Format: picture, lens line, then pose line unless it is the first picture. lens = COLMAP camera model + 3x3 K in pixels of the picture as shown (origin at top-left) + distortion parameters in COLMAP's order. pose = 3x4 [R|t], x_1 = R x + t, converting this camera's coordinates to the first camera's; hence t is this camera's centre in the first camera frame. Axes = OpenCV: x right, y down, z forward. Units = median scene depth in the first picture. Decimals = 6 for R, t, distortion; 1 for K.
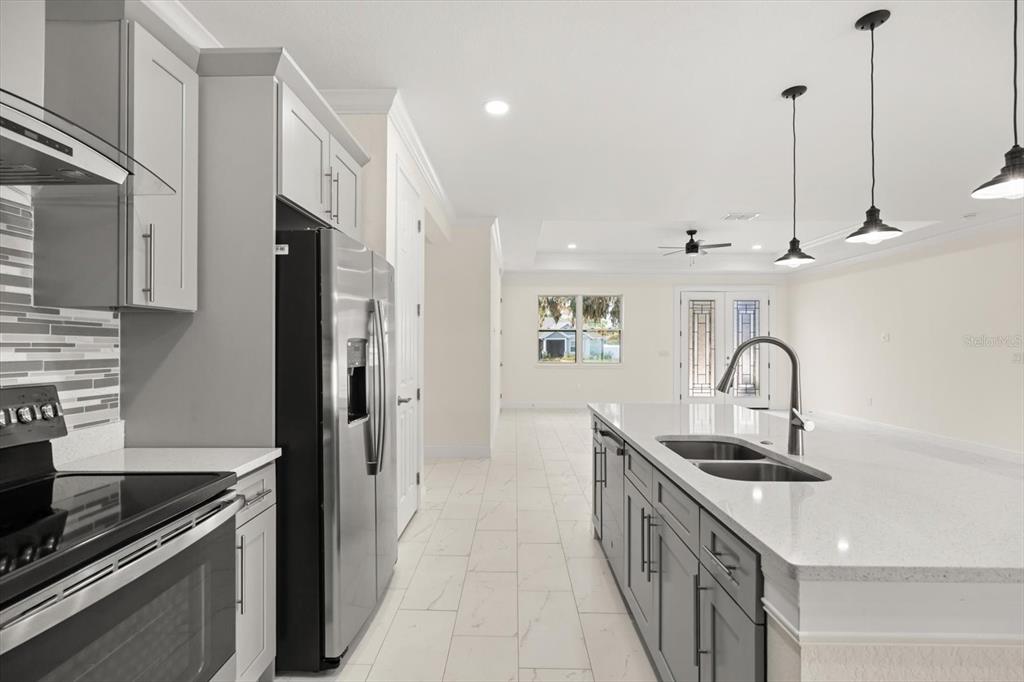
lens RADIAL K [[471.3, 0, 512.0], [0, 471.3, 341.0], [0, 0, 1]] dist [-0.001046, -0.000213]
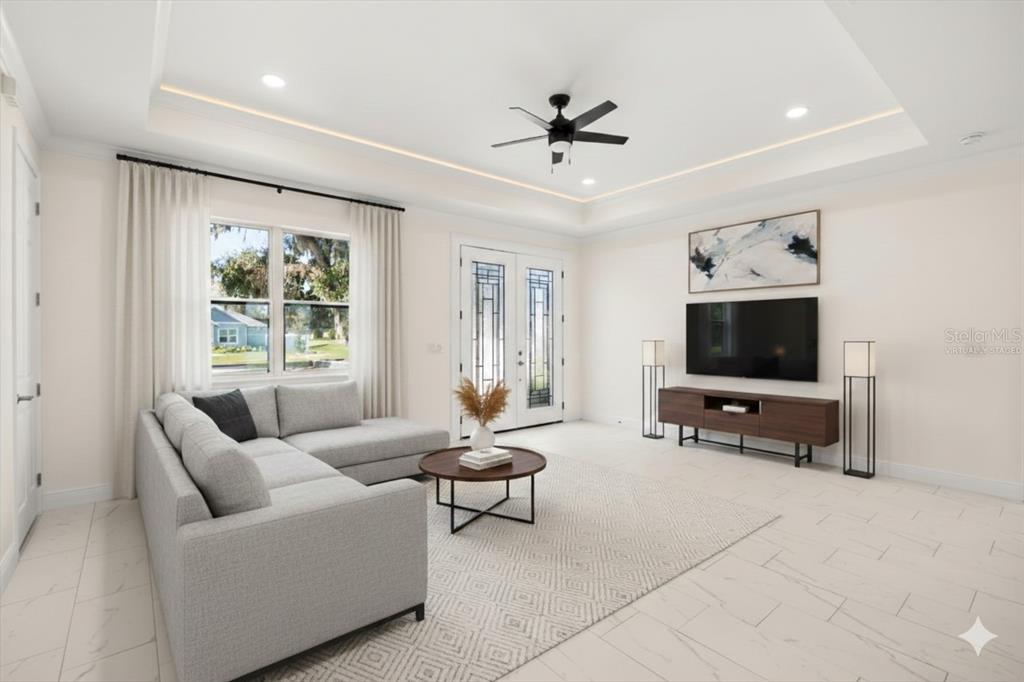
lens RADIAL K [[471.3, 0, 512.0], [0, 471.3, 341.0], [0, 0, 1]] dist [-0.001046, -0.000213]
pose [[0.772280, -0.010097, 0.635202, 0.025345], [-0.004679, 0.999756, 0.021582, 0.004493], [-0.635265, -0.019640, 0.772044, 0.491117]]
